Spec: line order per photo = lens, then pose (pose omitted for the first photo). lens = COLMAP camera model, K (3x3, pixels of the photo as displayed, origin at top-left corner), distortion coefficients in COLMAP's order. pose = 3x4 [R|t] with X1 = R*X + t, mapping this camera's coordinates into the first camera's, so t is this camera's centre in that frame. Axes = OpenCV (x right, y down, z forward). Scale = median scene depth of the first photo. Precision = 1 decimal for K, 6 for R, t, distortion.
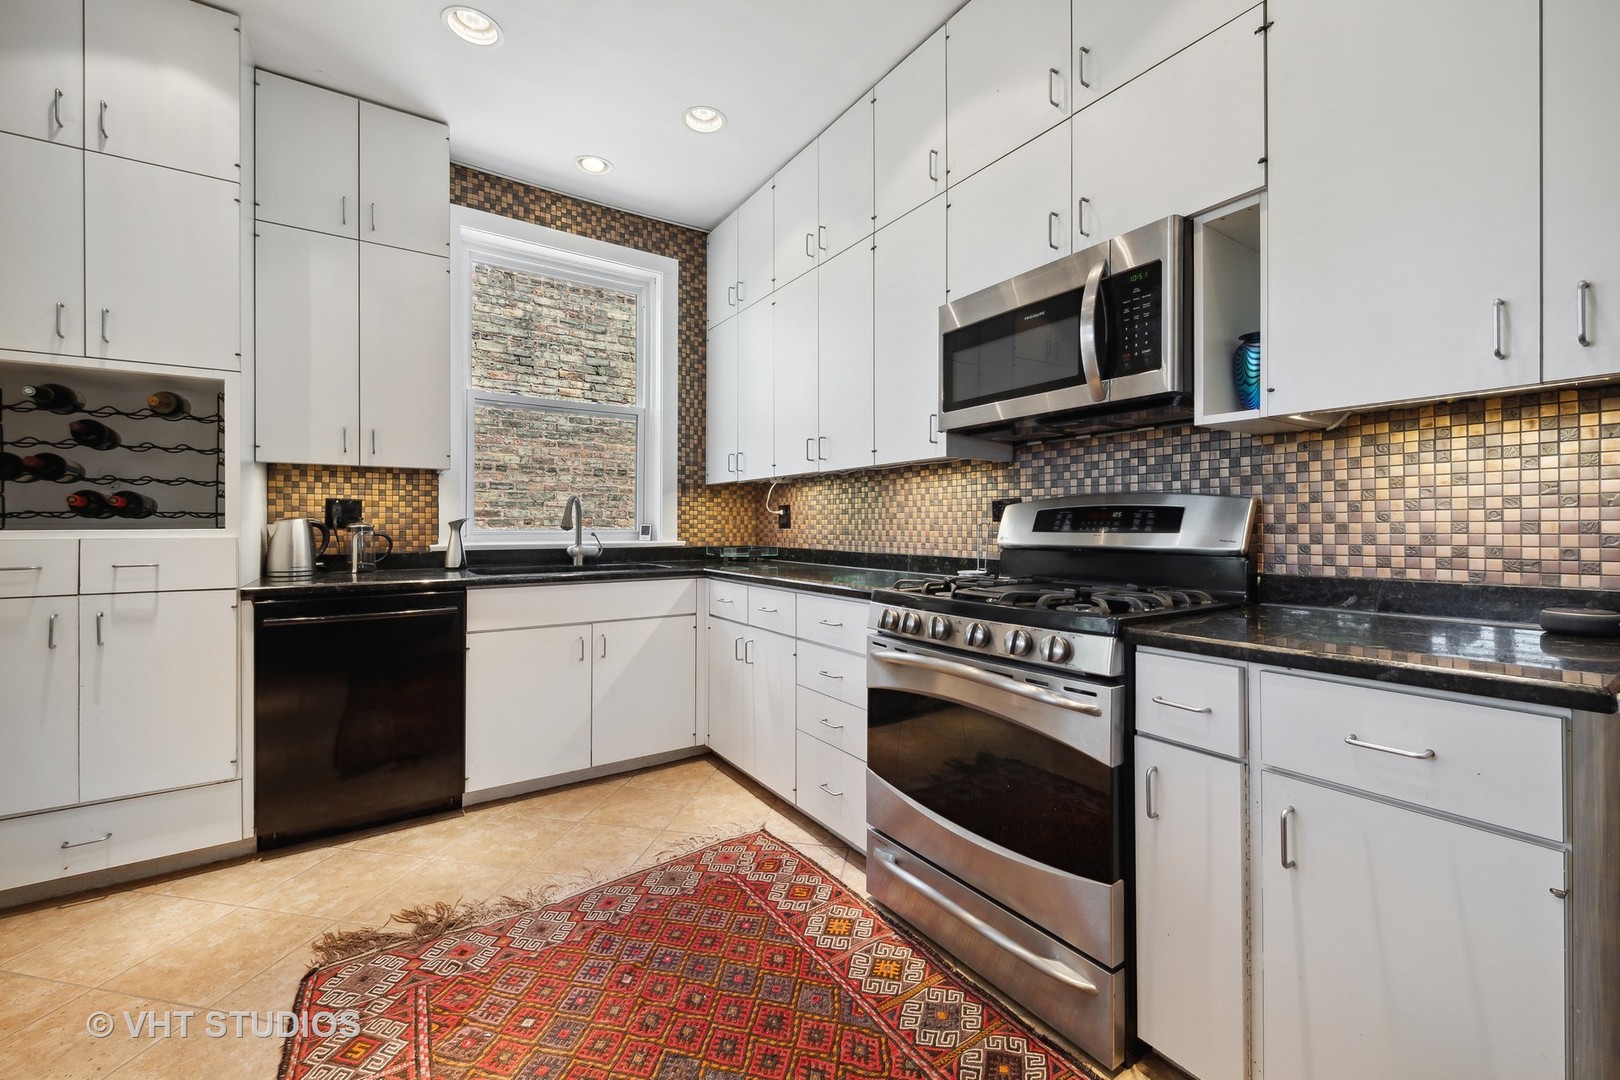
lens RADIAL K [[647.7, 0, 814.8], [0, 647.7, 531.4], [0, 0, 1]] dist [0.001165, -0.002392]
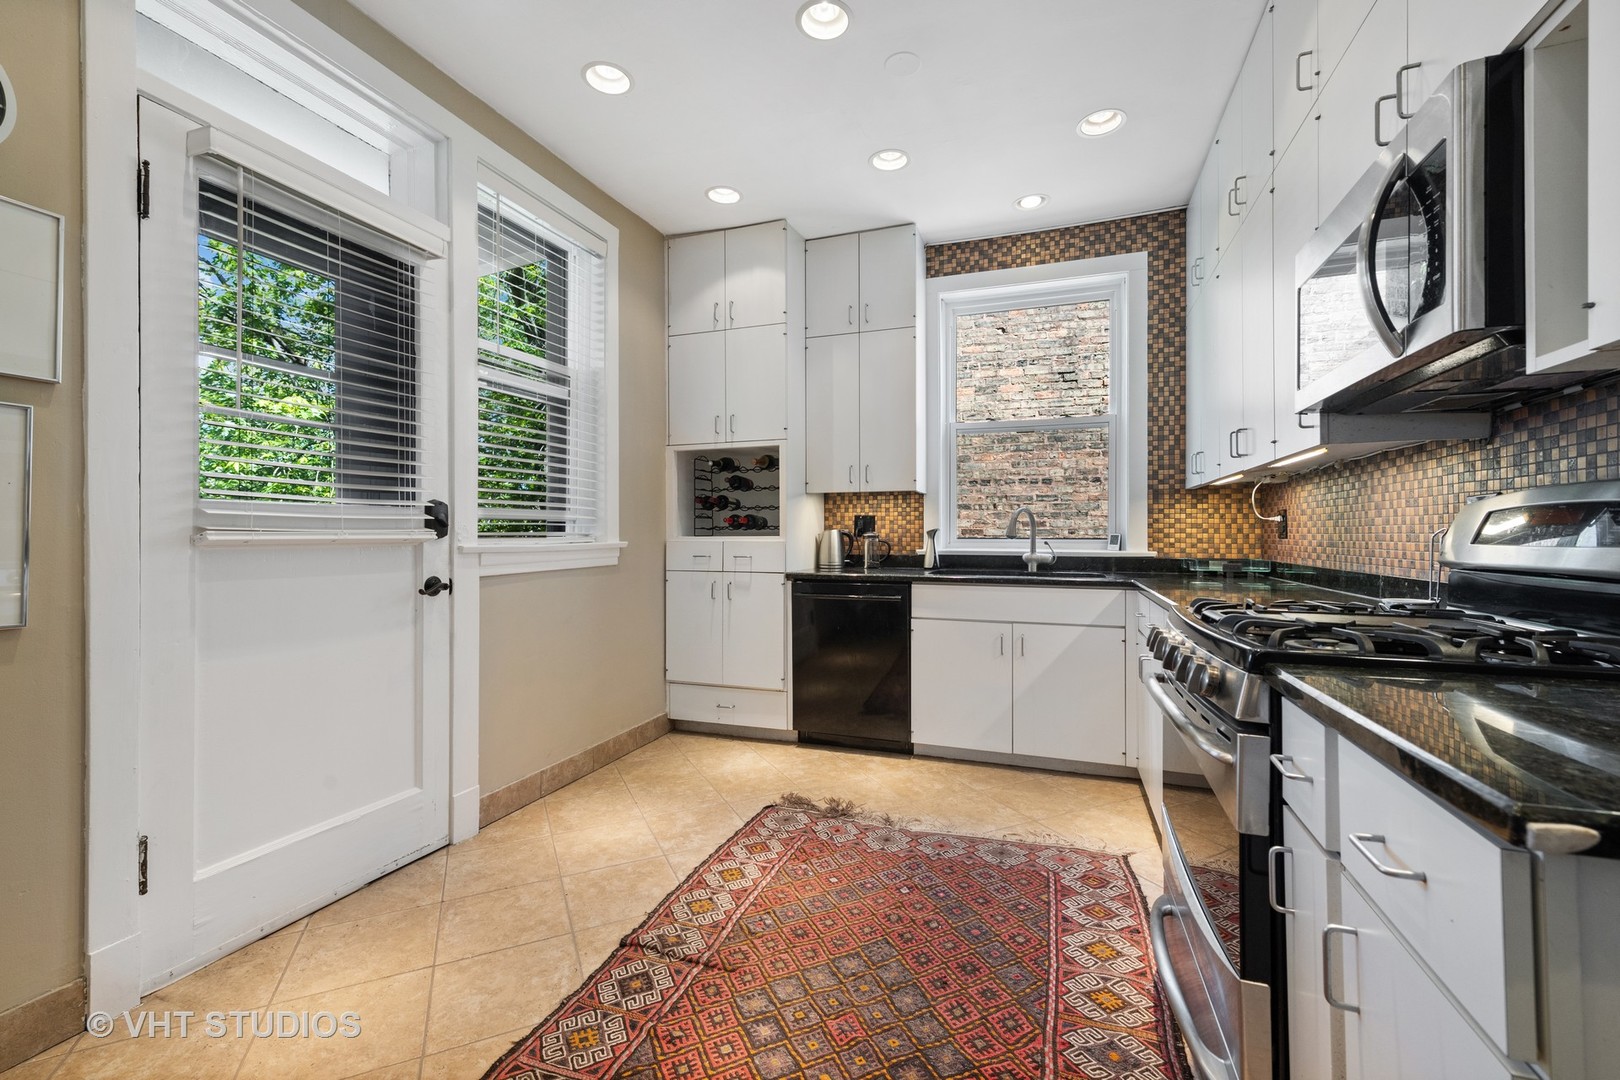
lens RADIAL K [[689.0, 0, 810.0], [0, 689.0, 540.0], [0, 0, 1]] dist [0.001069, -0.000180]
pose [[0.587151, 0.007068, -0.809446, 0.400233], [-0.009070, 0.999957, 0.002153, 0.000842], [0.809426, 0.006078, 0.587190, 0.028532]]
